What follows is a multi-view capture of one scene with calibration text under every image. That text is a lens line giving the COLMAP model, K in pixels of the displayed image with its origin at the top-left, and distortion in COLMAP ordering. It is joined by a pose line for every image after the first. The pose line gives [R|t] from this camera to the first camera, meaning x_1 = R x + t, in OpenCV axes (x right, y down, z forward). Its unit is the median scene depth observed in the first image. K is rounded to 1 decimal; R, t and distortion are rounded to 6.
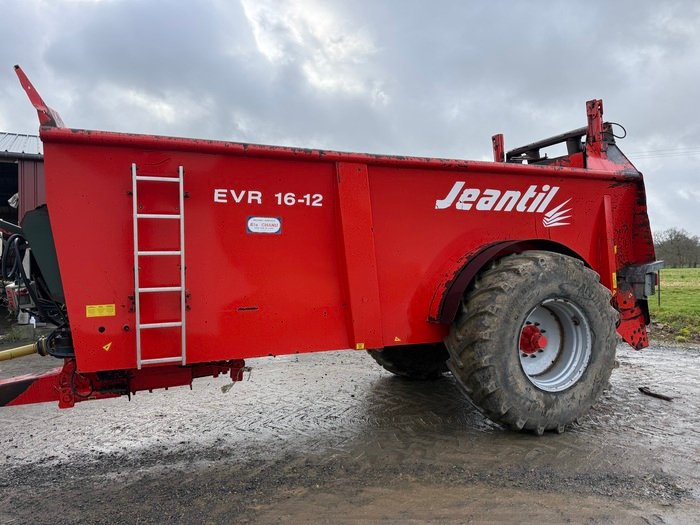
lens RADIAL K [[496.4, 0, 352.5], [0, 496.4, 259.3], [0, 0, 1]] dist [0.139547, -0.297982]
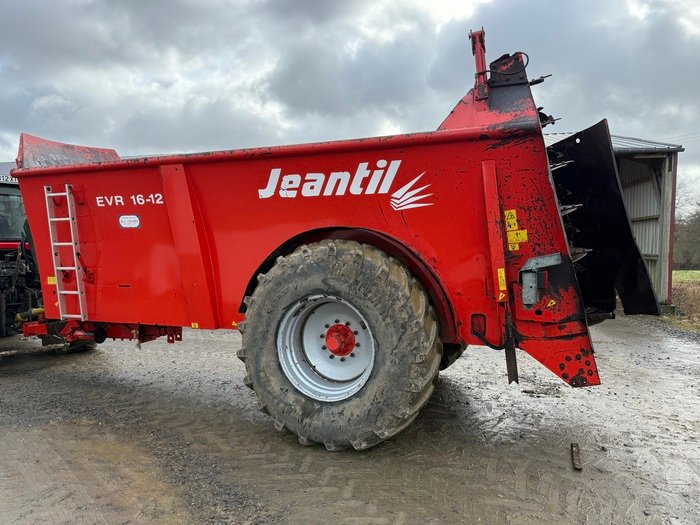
lens RADIAL K [[496.4, 0, 352.5], [0, 496.4, 259.3], [0, 0, 1]] dist [0.139547, -0.297982]
pose [[0.730309, 0.021638, -0.682775, 1.002523], [0.000948, 0.999465, 0.032688, -0.011808], [0.683117, -0.024519, 0.729897, 0.395867]]
